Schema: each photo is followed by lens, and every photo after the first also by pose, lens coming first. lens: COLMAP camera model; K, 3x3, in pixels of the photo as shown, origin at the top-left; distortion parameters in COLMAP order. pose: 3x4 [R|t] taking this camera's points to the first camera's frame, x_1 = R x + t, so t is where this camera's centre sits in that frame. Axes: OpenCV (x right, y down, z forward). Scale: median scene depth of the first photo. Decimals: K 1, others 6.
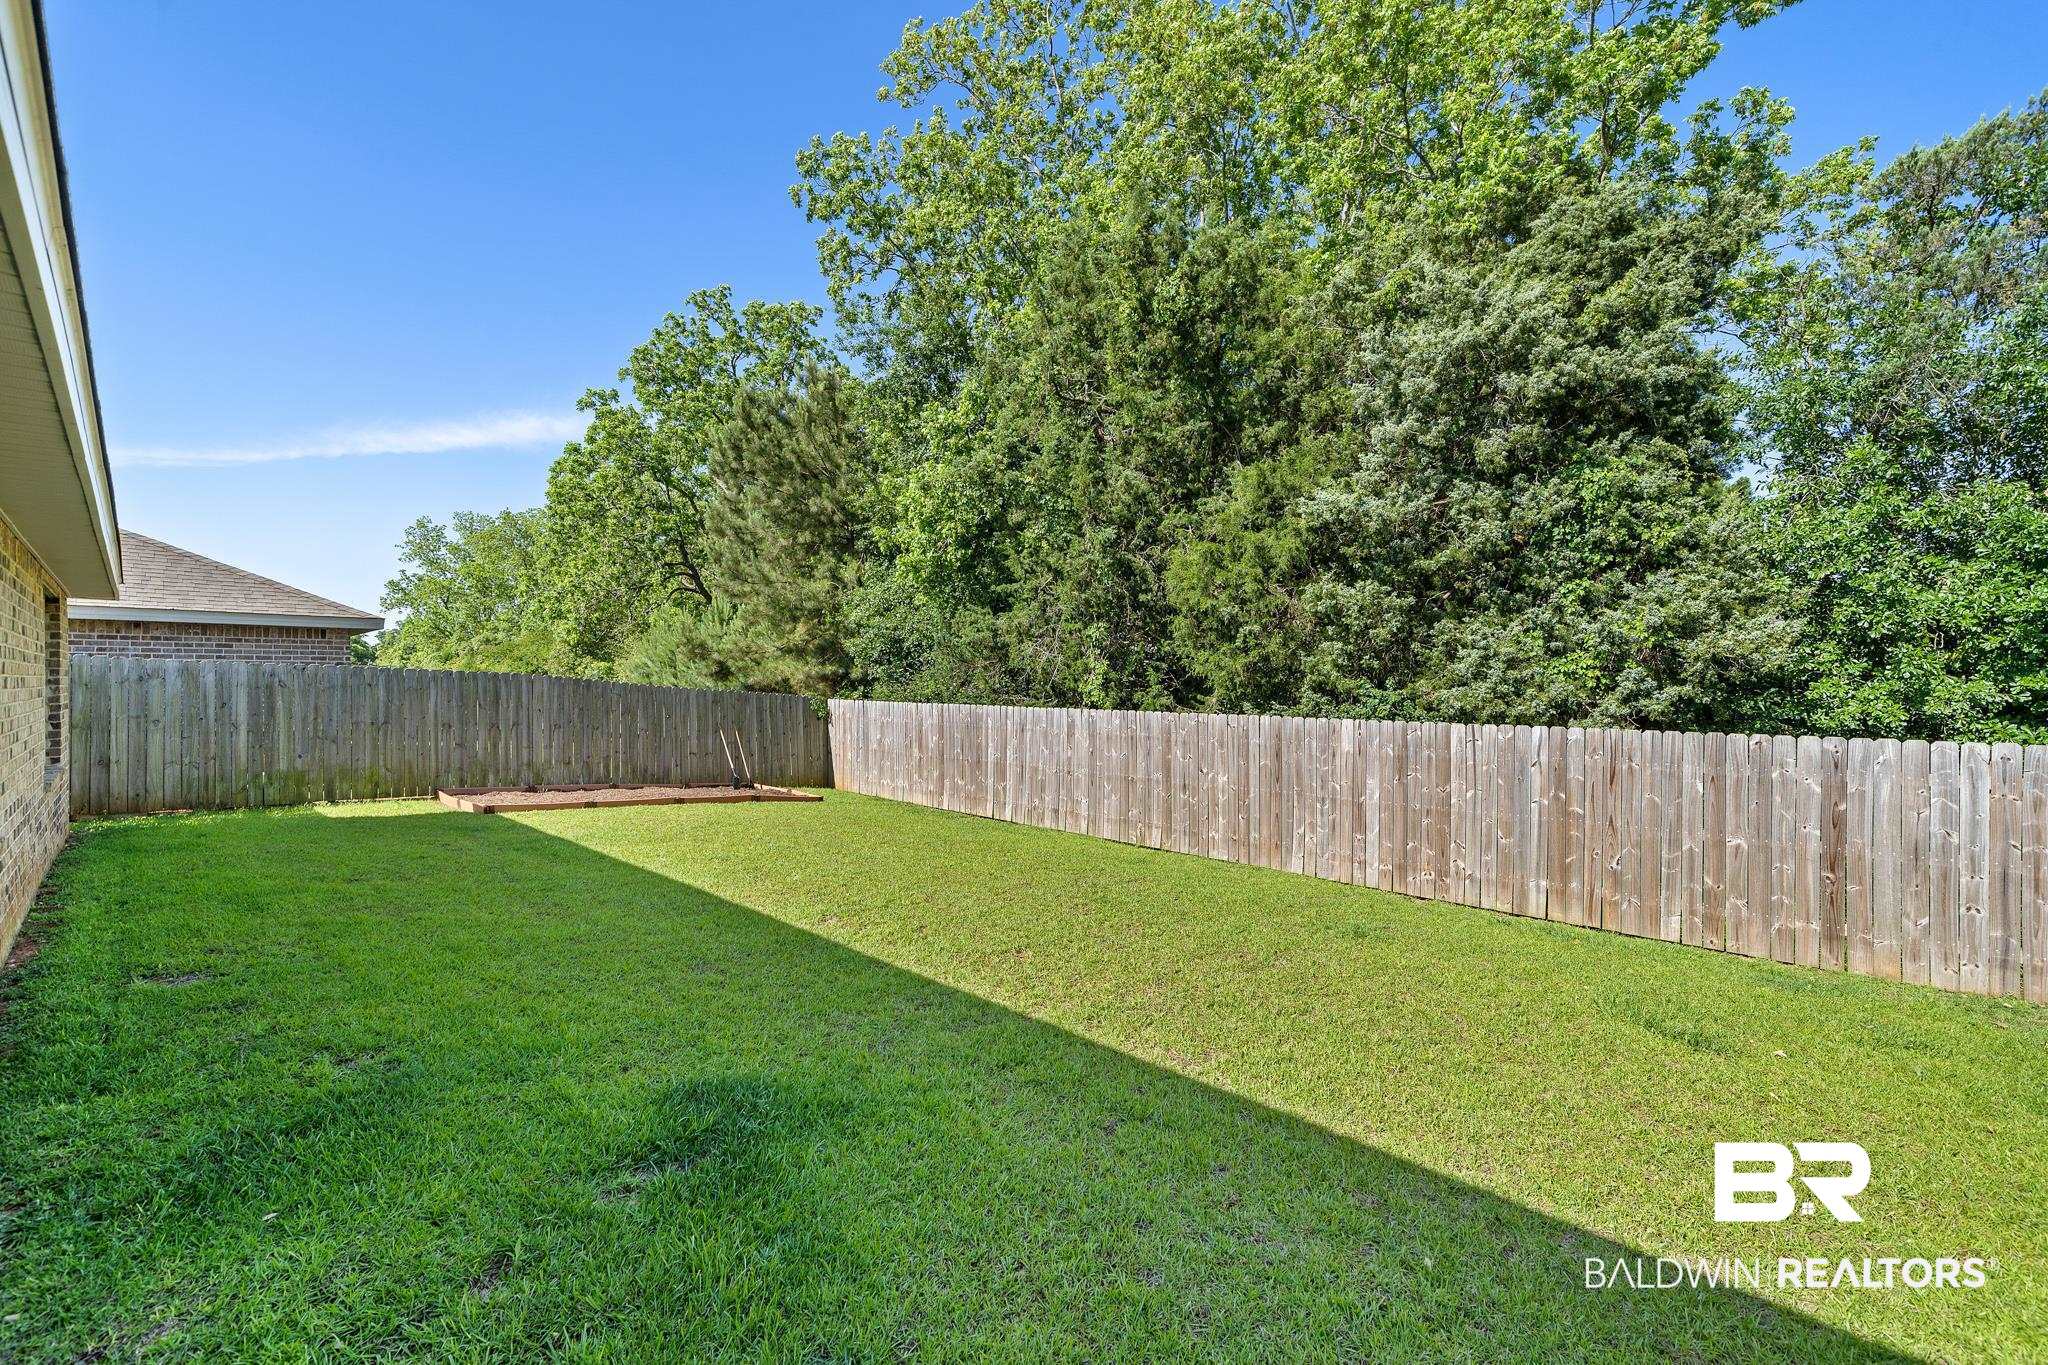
lens RADIAL K [[818.9, 0, 1023.3], [0, 818.9, 692.3], [0, 0, 1]] dist [0.003282, 0.000036]
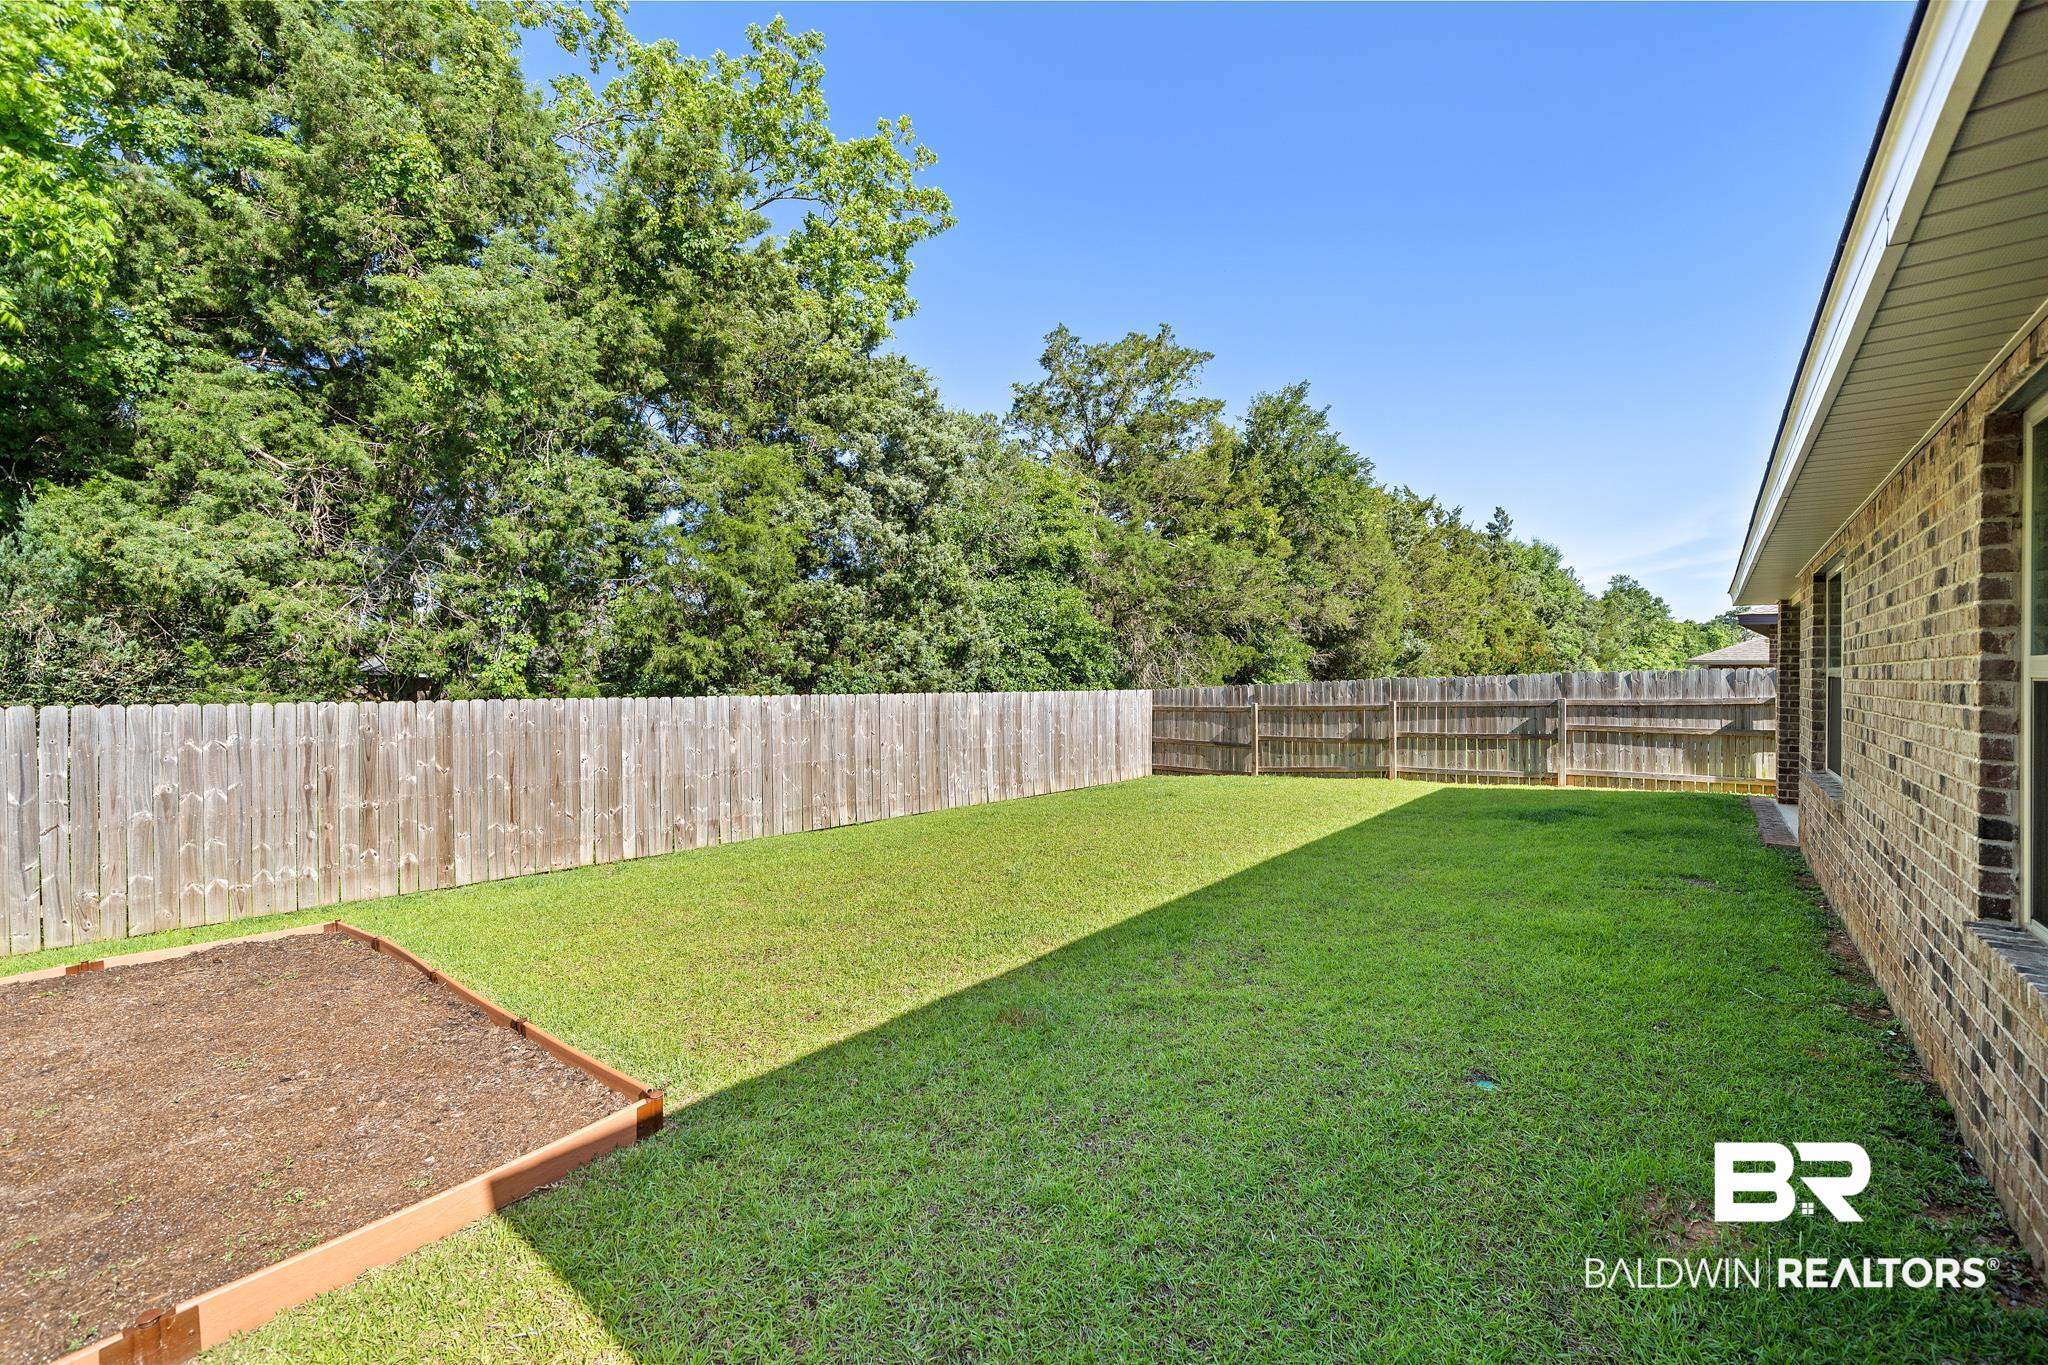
lens RADIAL K [[818.9, 0, 1021.9], [0, 818.9, 675.1], [0, 0, 1]] dist [0.003282, 0.000036]
pose [[-0.045704, -0.017258, 0.998806, -0.936547], [-0.003670, 0.999847, 0.017108, -0.020855], [-0.998948, -0.002884, -0.045760, 0.872351]]
